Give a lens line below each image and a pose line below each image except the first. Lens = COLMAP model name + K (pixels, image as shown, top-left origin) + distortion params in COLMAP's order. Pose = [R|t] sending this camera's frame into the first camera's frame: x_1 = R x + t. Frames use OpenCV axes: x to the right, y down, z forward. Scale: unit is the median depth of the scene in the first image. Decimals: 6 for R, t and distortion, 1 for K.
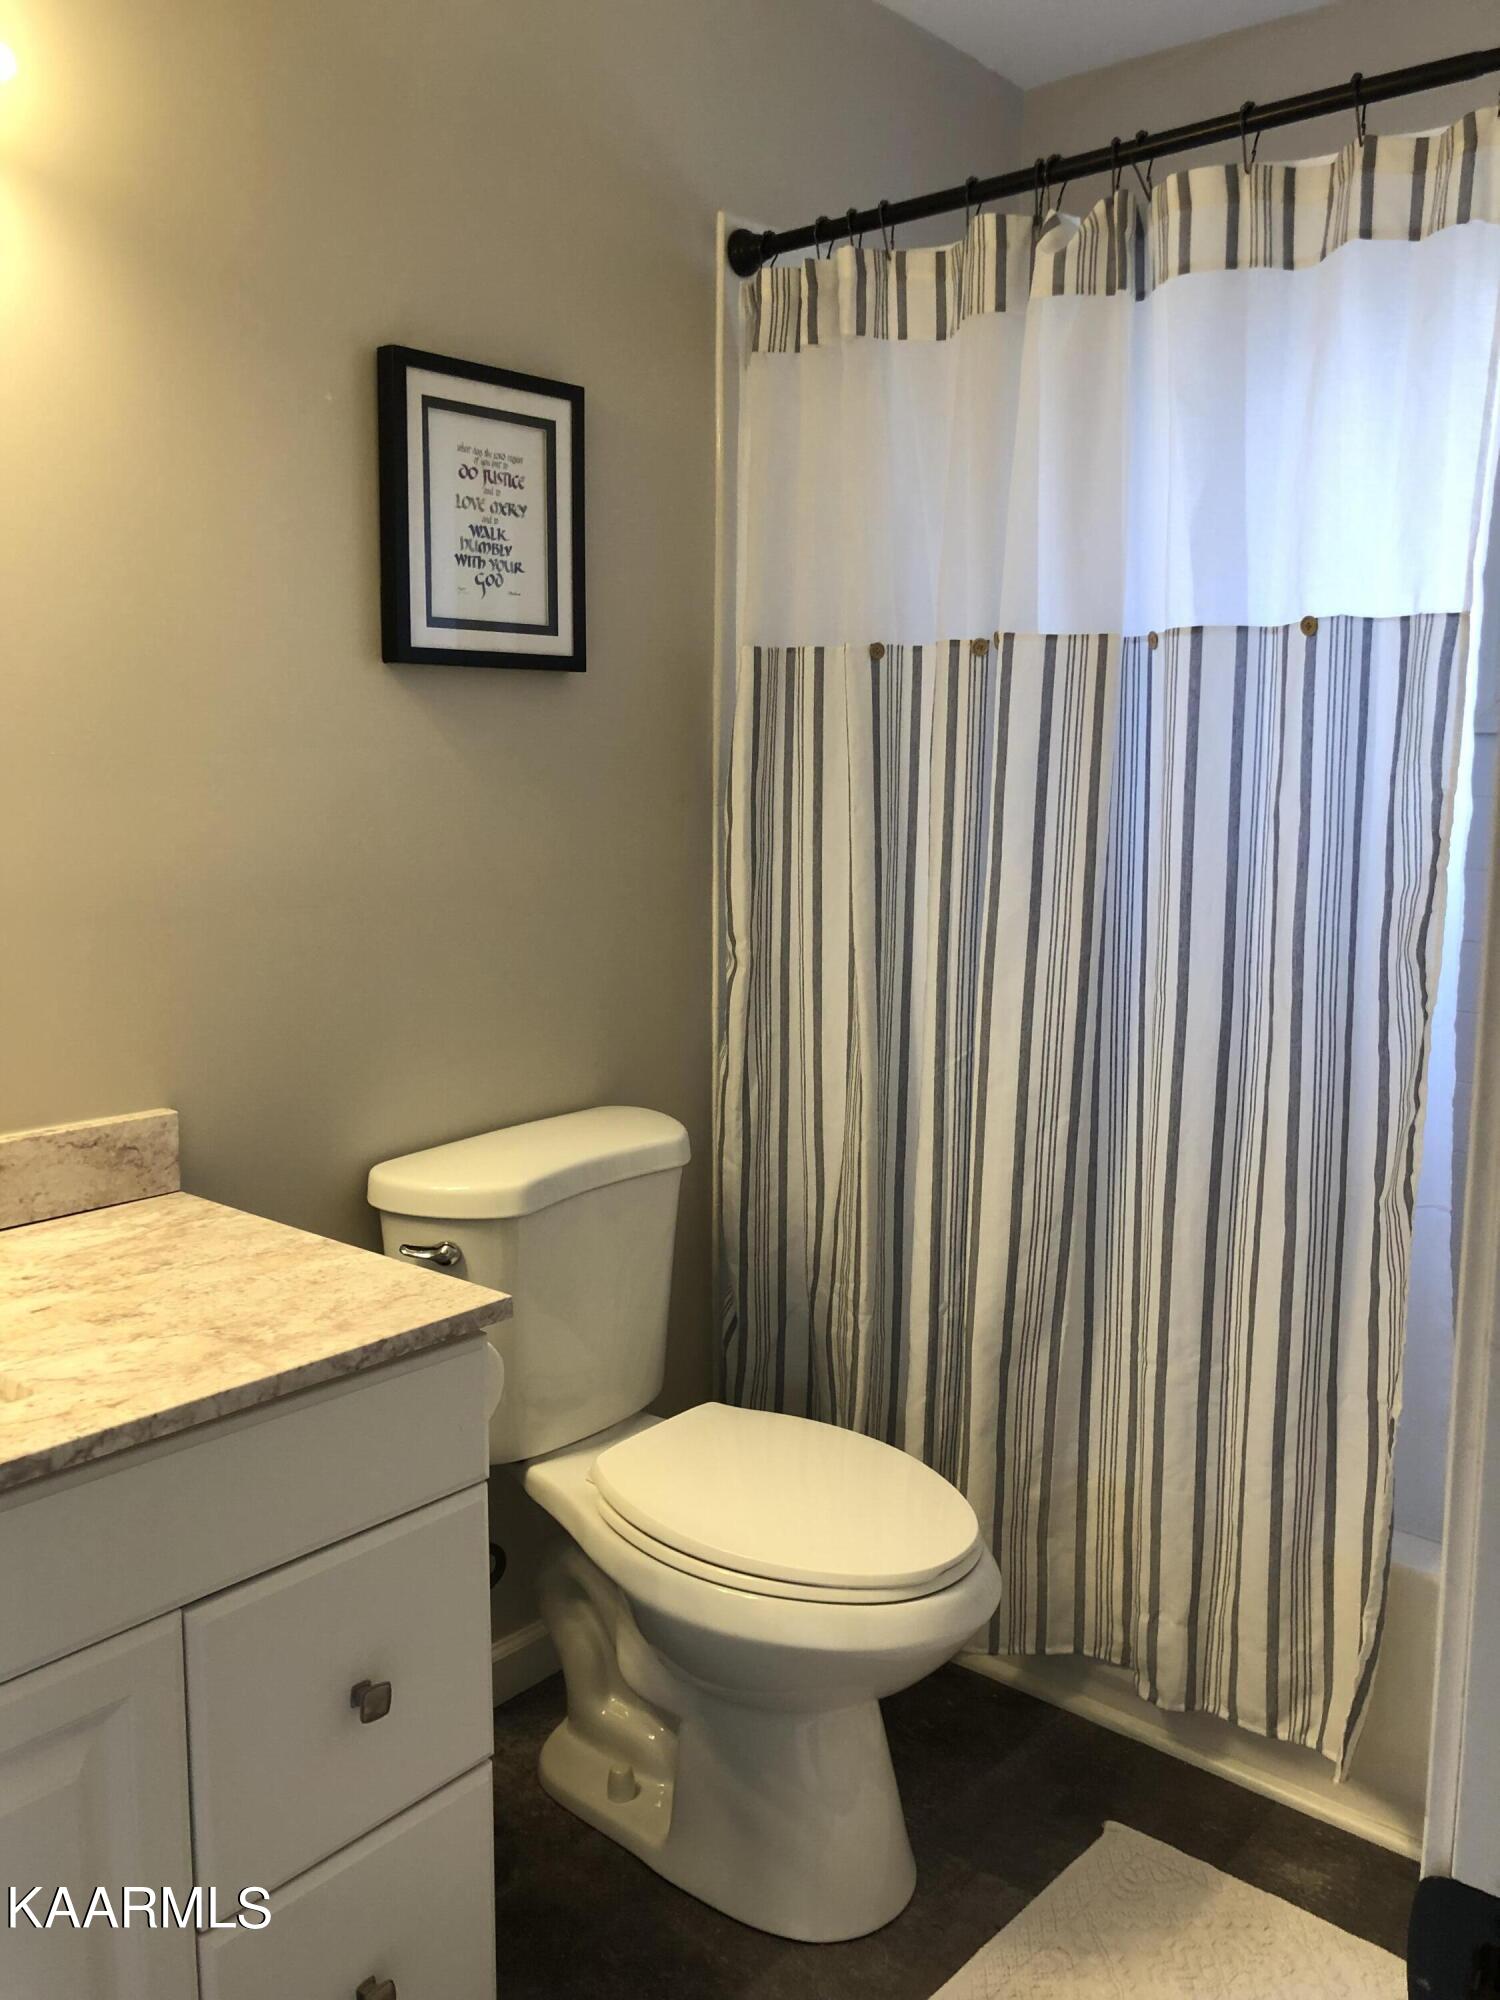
lens RADIAL K [[1654.7, 0, 750.0], [0, 1654.7, 1000.0], [0, 0, 1]] dist [0.010468, 0.003792]
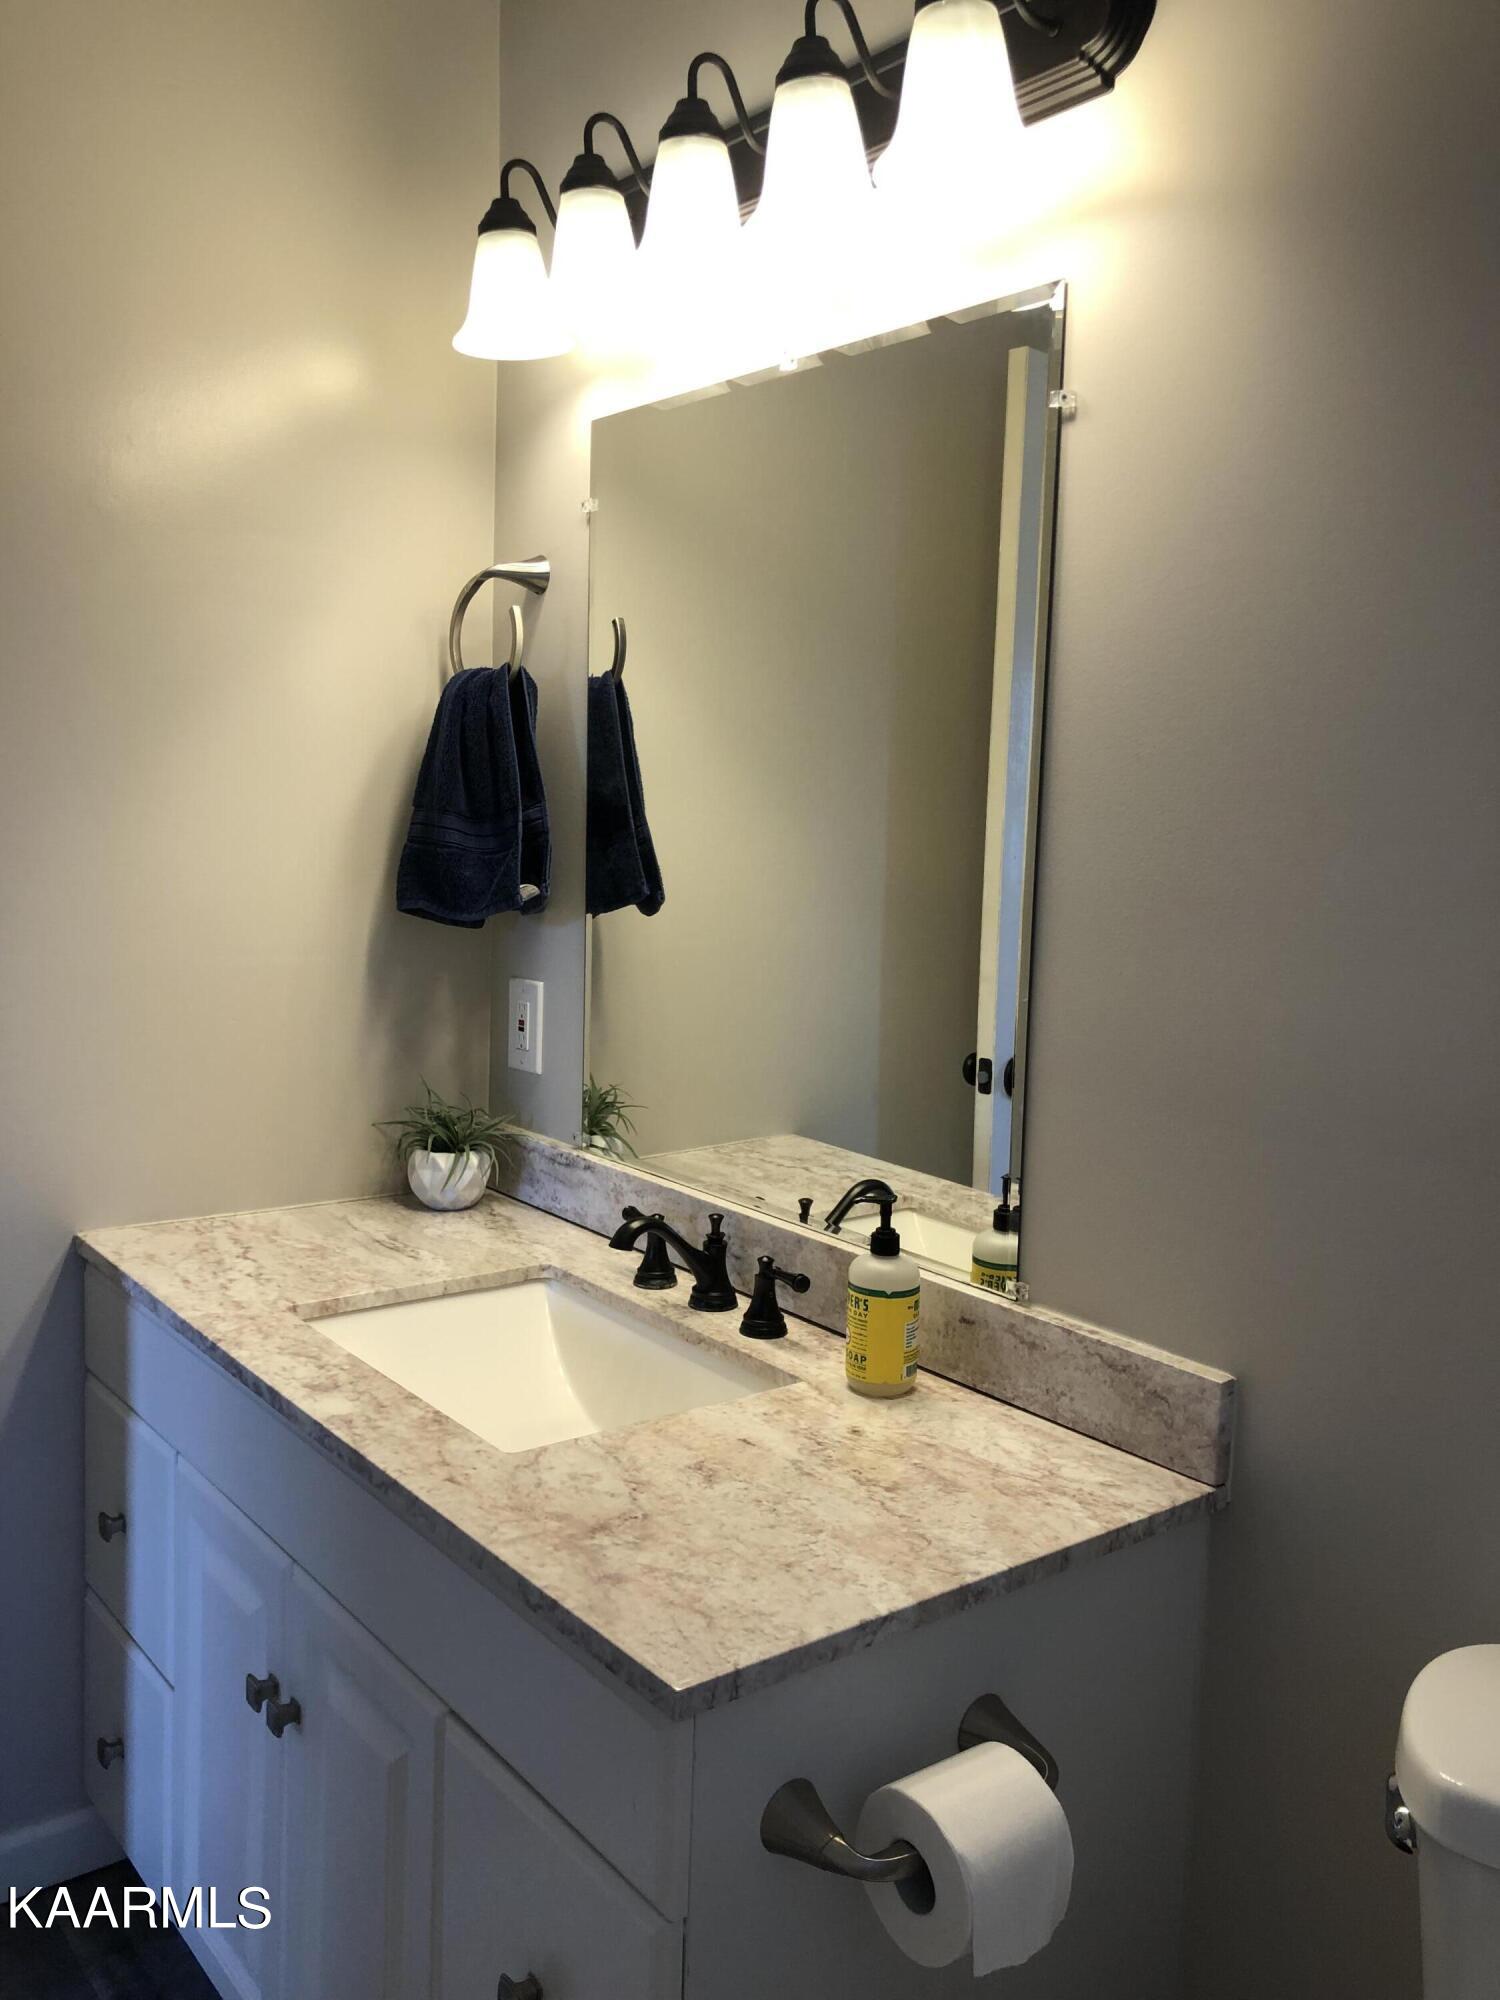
lens RADIAL K [[1654.7, 0, 750.0], [0, 1654.7, 1000.0], [0, 0, 1]] dist [0.010468, 0.003792]
pose [[-0.196437, 0.104355, -0.974947, 0.468148], [-0.181641, 0.973237, 0.140770, -0.193100], [0.963545, 0.204743, -0.172225, 1.042071]]
